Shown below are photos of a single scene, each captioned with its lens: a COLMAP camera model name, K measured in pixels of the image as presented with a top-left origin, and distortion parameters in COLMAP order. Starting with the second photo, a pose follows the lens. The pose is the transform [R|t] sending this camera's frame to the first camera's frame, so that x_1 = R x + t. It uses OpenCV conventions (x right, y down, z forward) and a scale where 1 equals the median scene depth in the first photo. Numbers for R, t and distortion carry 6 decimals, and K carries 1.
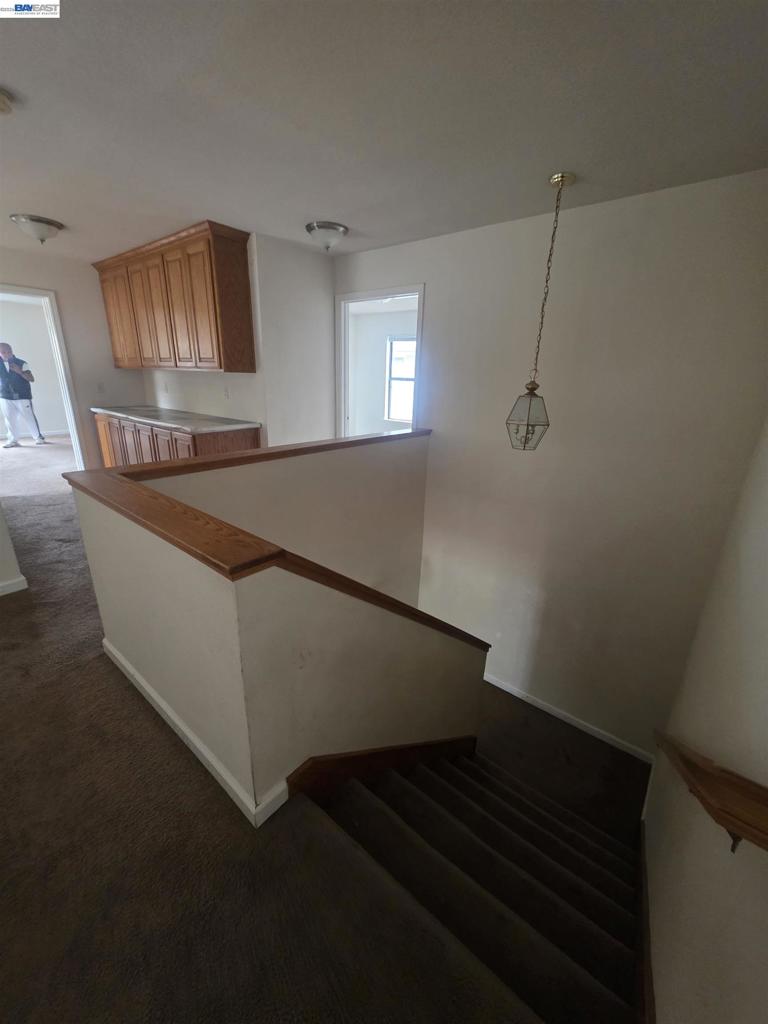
lens RADIAL K [[409.6, 0, 382.4], [0, 409.6, 511.8], [0, 0, 1]] dist [0.002871, 0.000250]
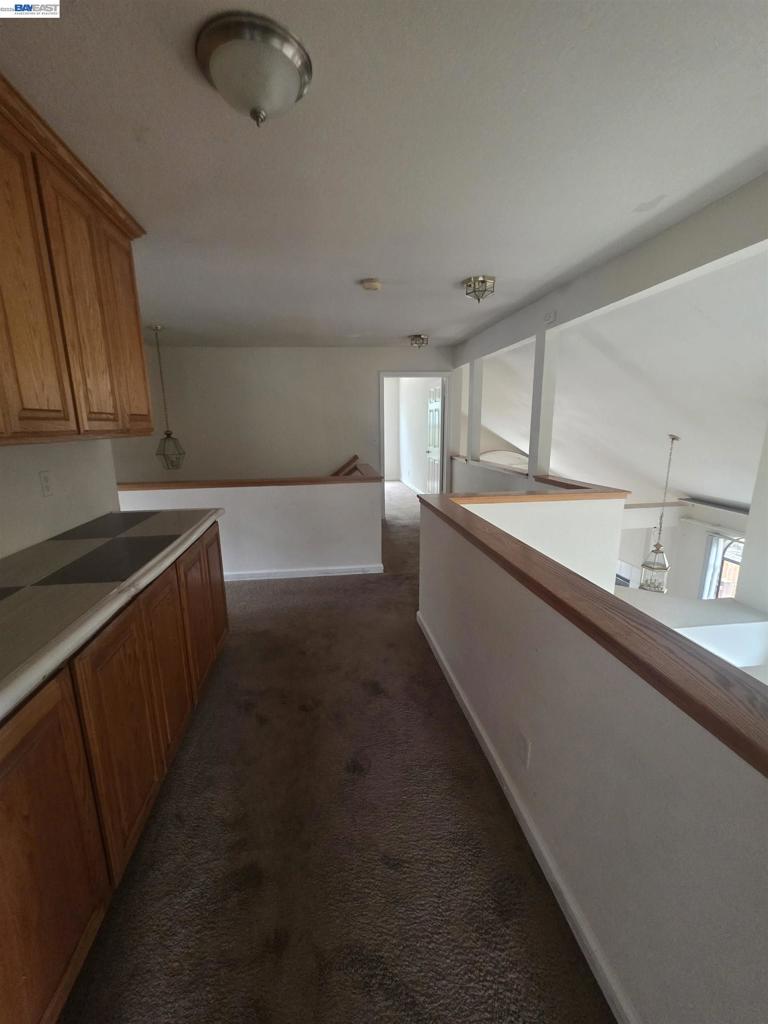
lens RADIAL K [[409.6, 0, 382.4], [0, 409.6, 511.8], [0, 0, 1]] dist [0.002871, 0.000250]
pose [[-0.743058, -0.163671, 0.648904, -1.037134], [0.199199, 0.871590, 0.447941, -0.421443], [-0.638893, 0.462107, -0.615039, 1.132945]]
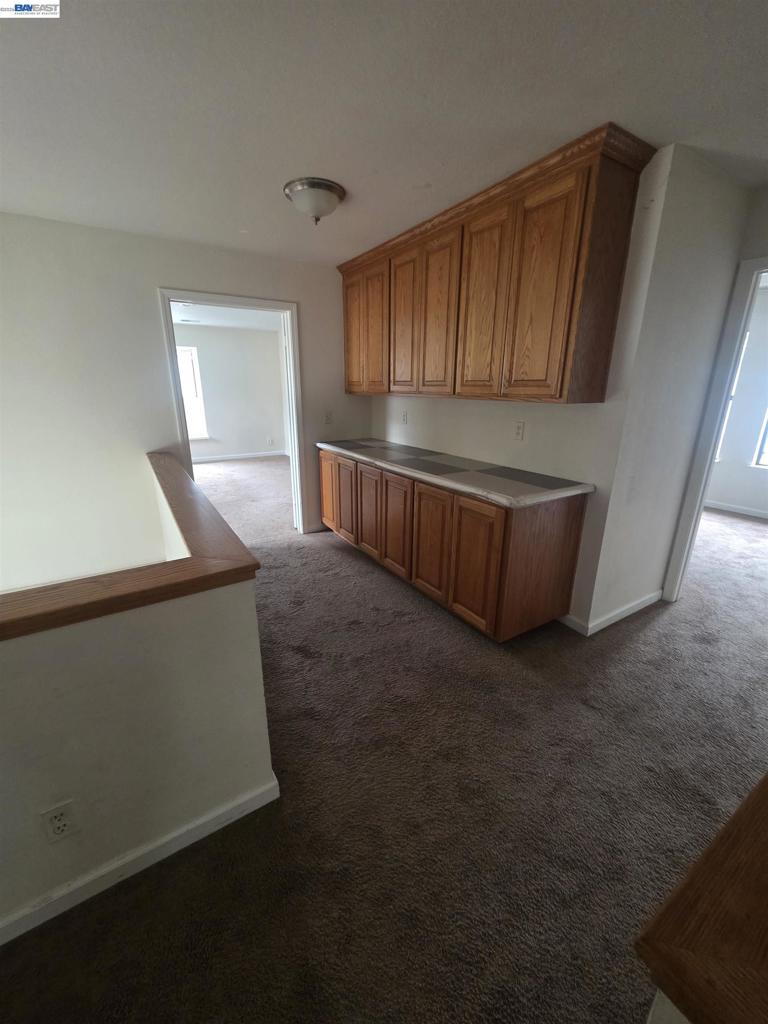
lens RADIAL K [[402.6, 0, 384.0], [0, 402.6, 512.0], [0, 0, 1]] dist [0.002824, 0.000275]
pose [[0.948554, 0.072956, -0.308095, -0.405272], [-0.080203, 0.996719, -0.010904, -0.146528], [0.306288, 0.035053, 0.951293, 0.349038]]
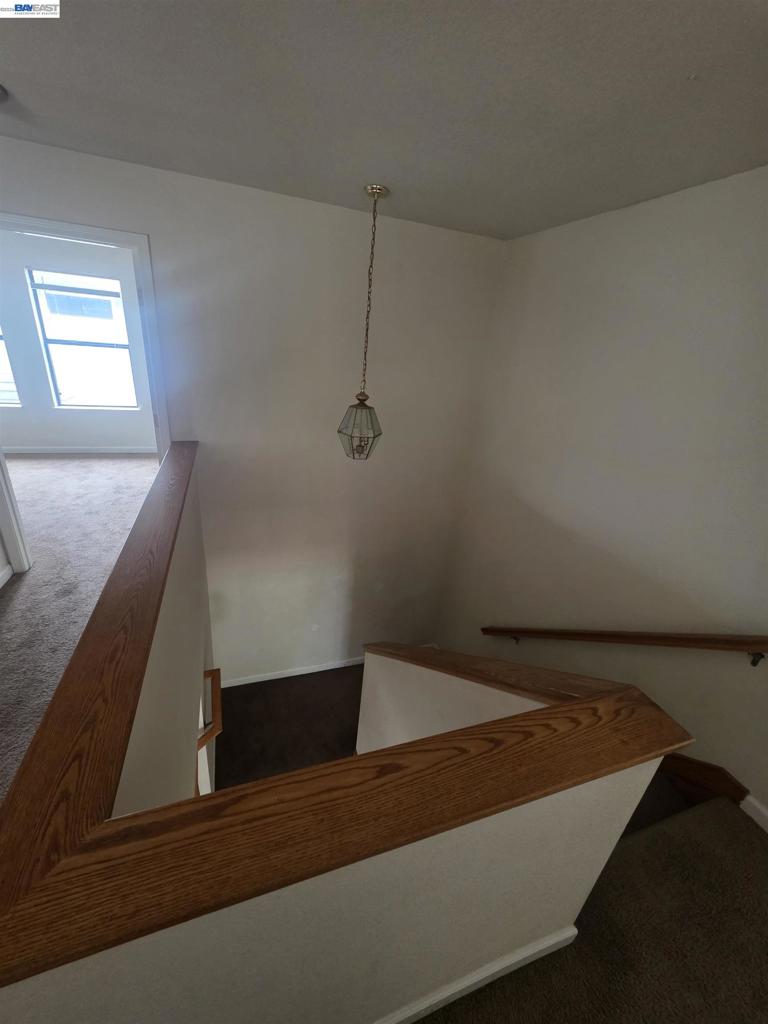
lens RADIAL K [[409.6, 0, 382.4], [0, 409.6, 511.8], [0, 0, 1]] dist [0.002871, 0.000250]
pose [[0.516079, -0.314351, 0.796772, -0.344250], [0.197125, 0.948840, 0.246666, -0.188676], [-0.833549, 0.029765, 0.551643, 0.277640]]
